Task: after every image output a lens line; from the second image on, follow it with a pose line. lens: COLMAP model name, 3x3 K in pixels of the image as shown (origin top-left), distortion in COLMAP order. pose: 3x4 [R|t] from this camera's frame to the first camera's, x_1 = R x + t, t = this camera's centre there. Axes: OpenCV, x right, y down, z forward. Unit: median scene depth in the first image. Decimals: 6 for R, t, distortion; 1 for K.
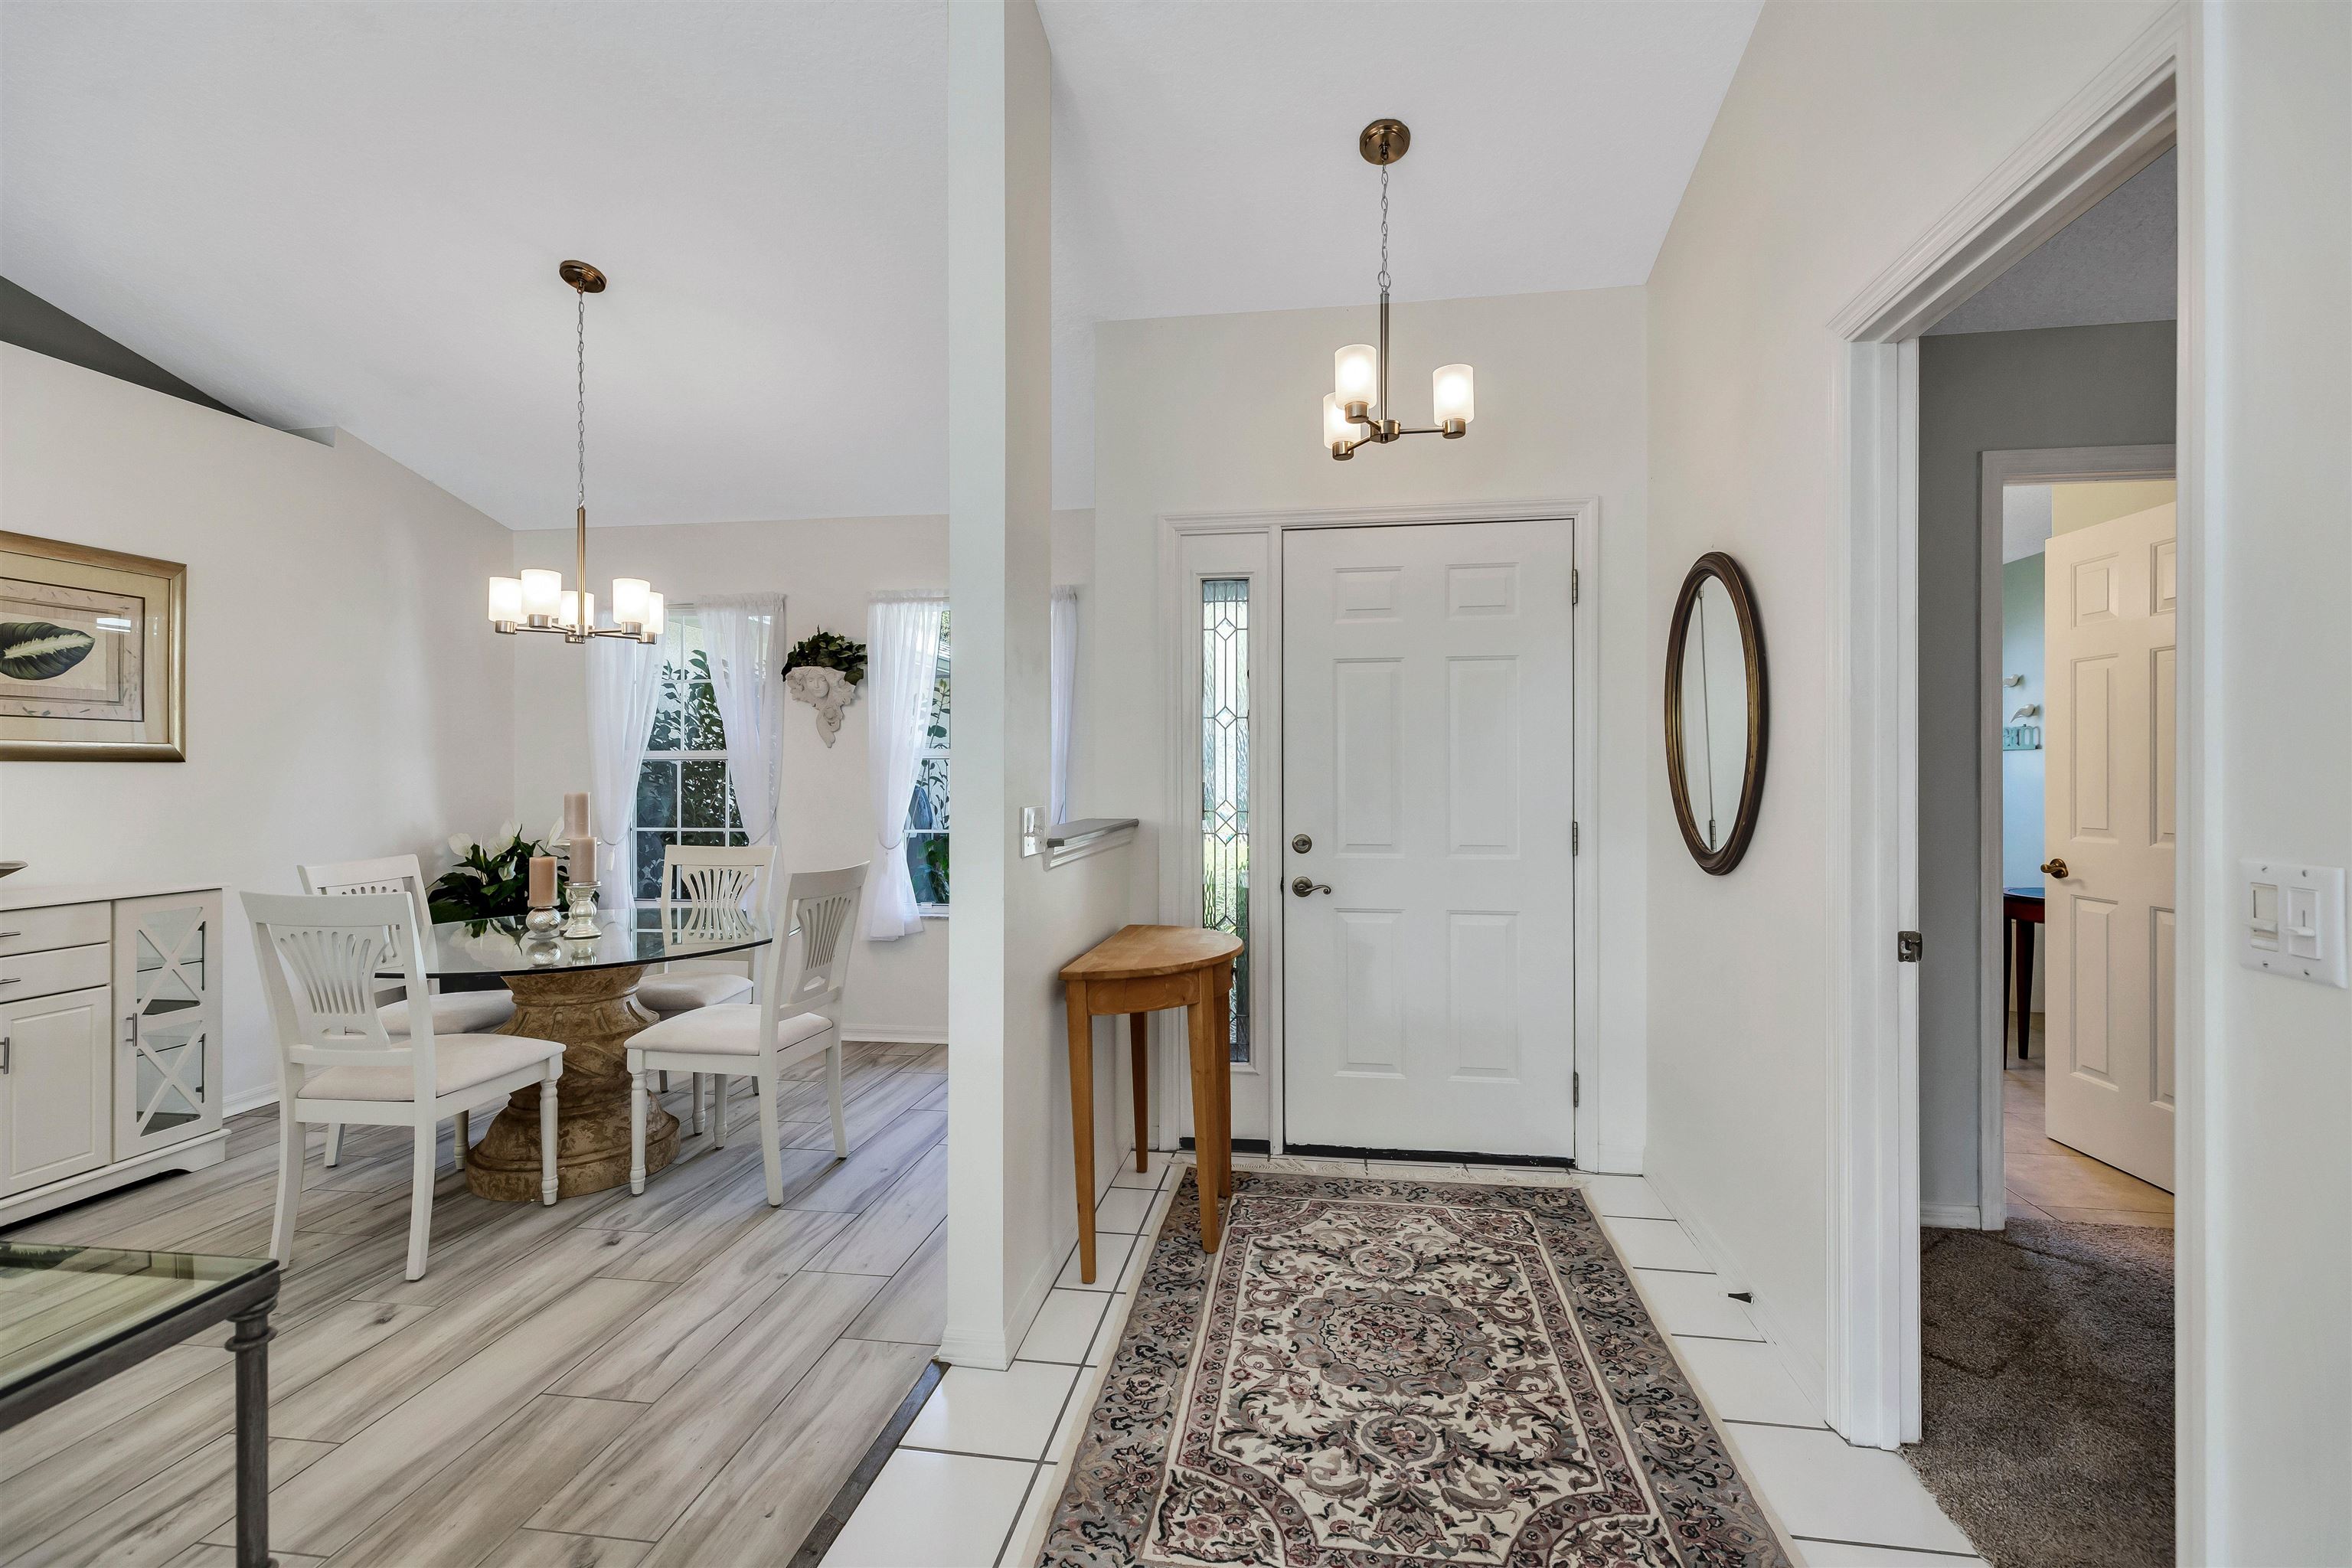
lens RADIAL K [[1066.6, 0, 1182.2], [0, 1066.6, 780.9], [0, 0, 1]] dist [0.005879, -0.000317]
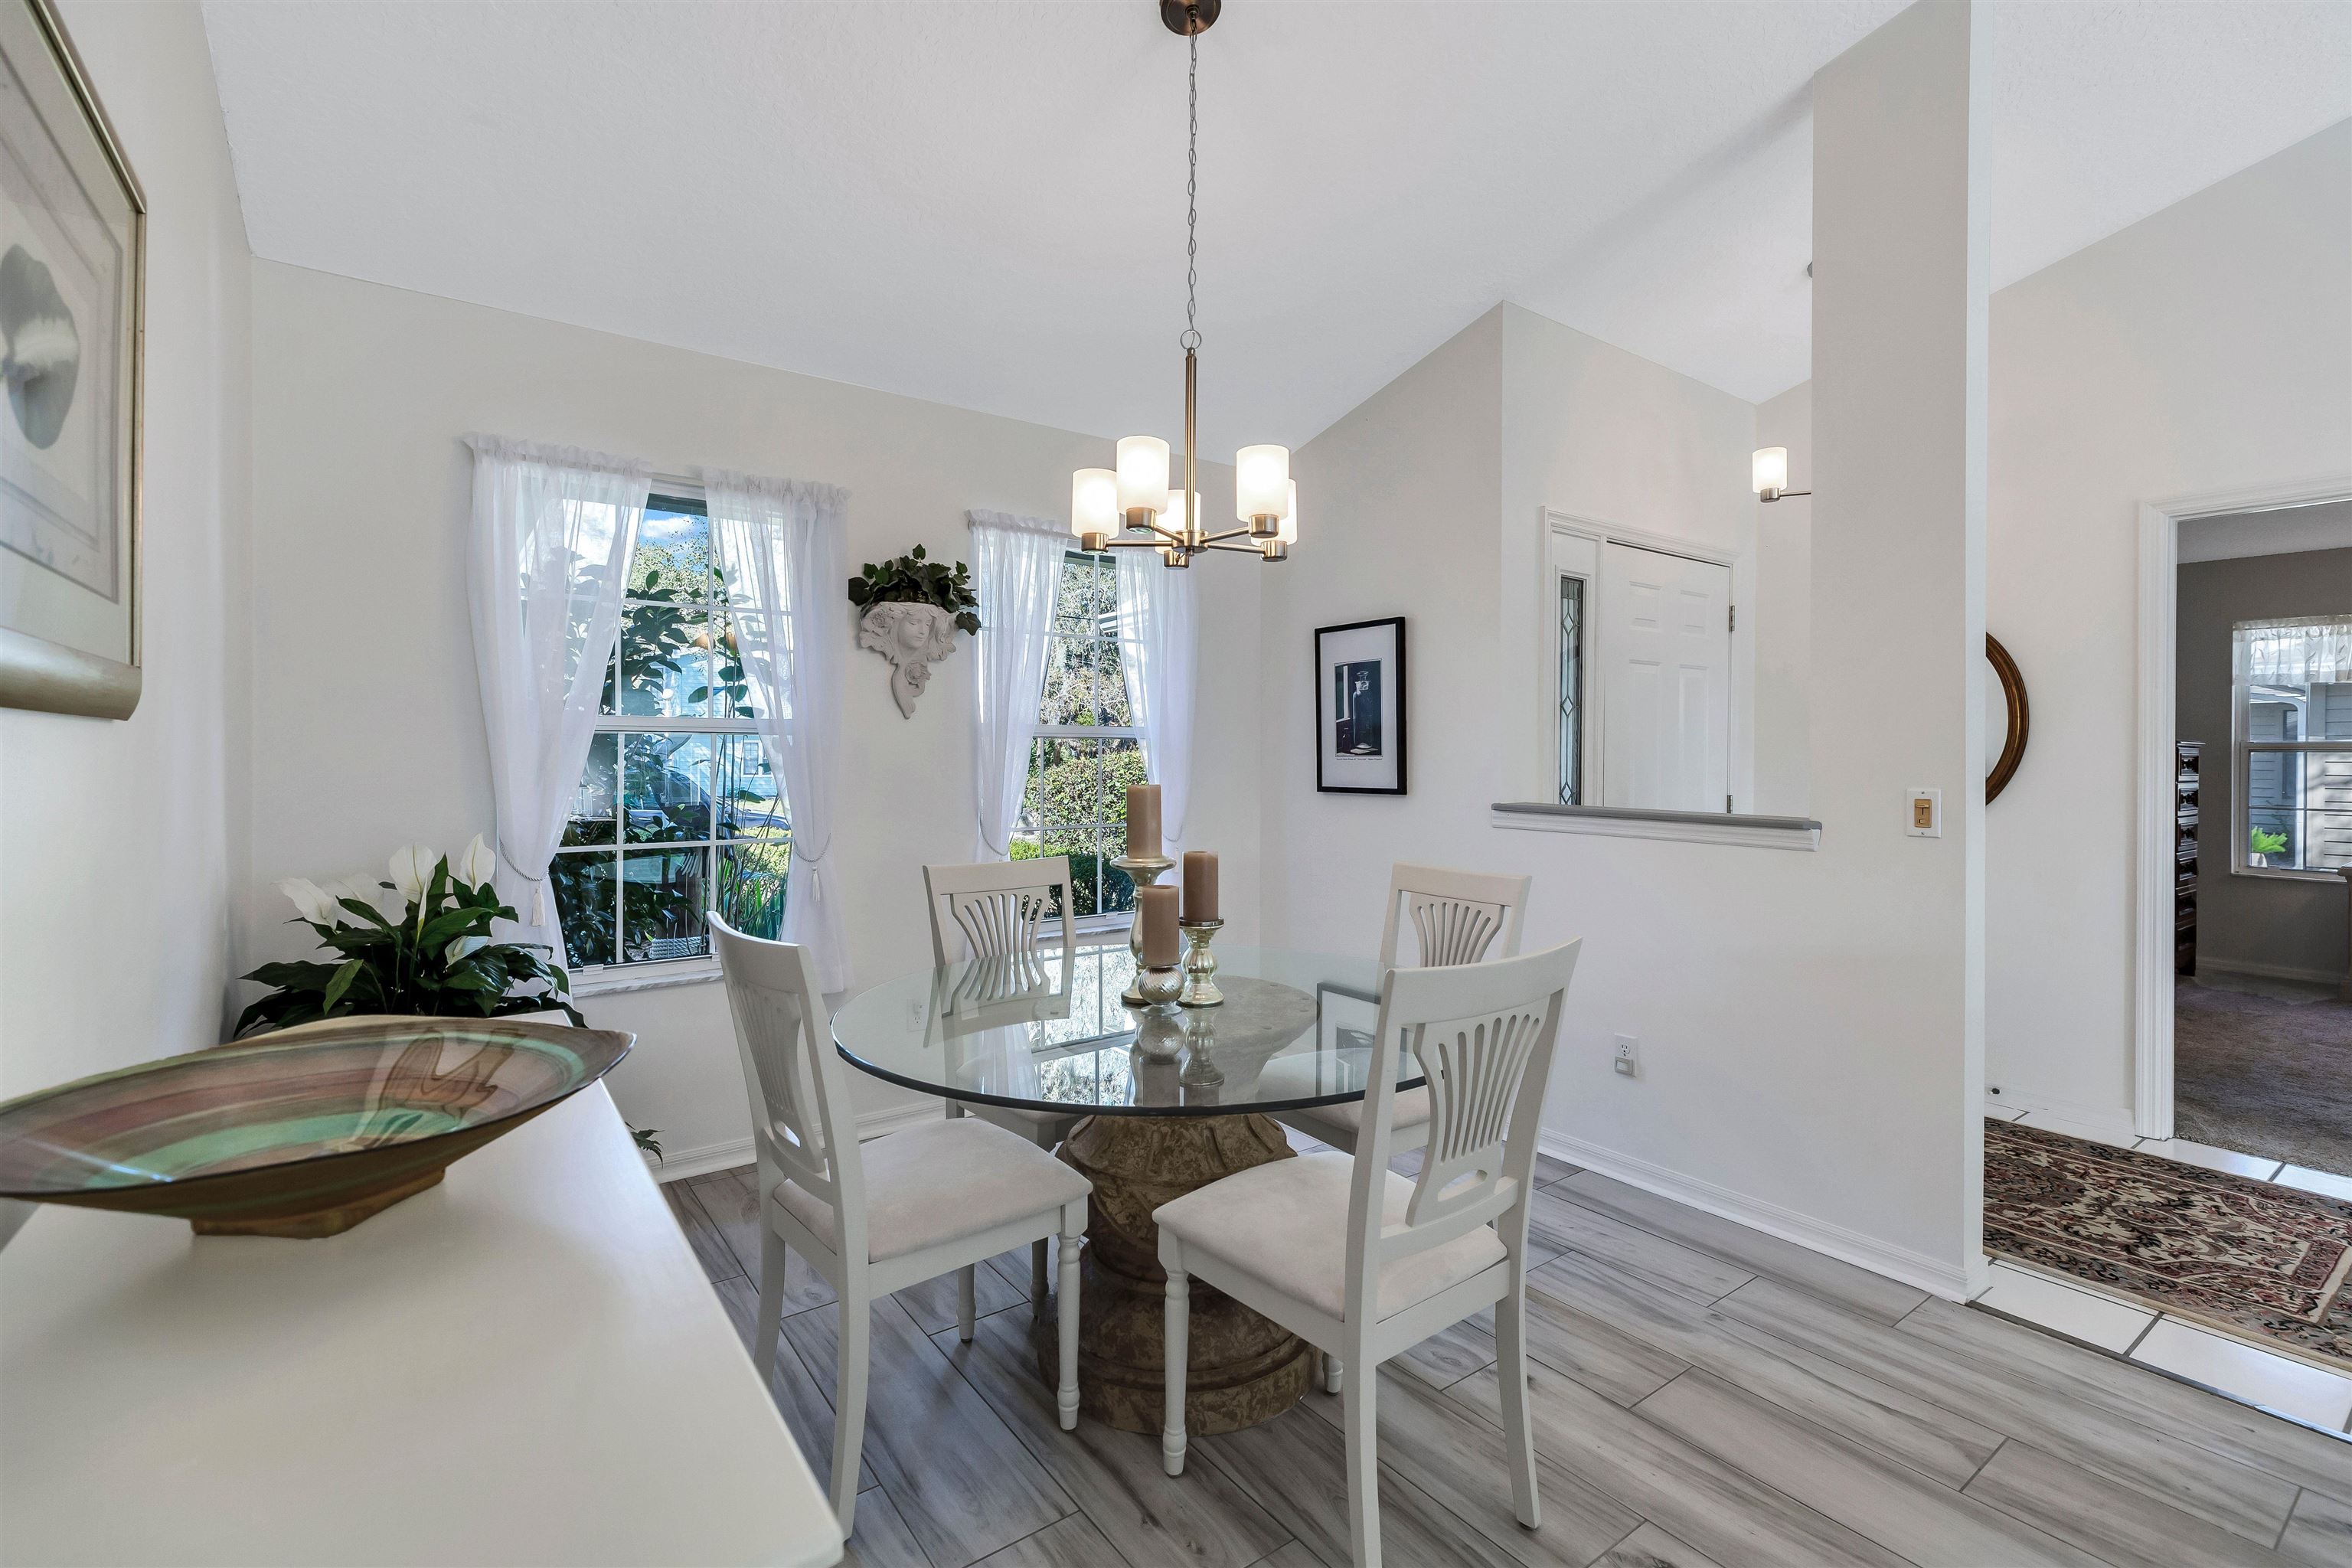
lens RADIAL K [[1066.6, 0, 1192.5], [0, 1066.6, 767.8], [0, 0, 1]] dist [0.005879, -0.000317]
pose [[0.699090, -0.002552, 0.715030, -1.676699], [0.000358, 0.999995, 0.003218, -0.001409], [-0.715034, -0.001993, 0.699087, 0.870399]]
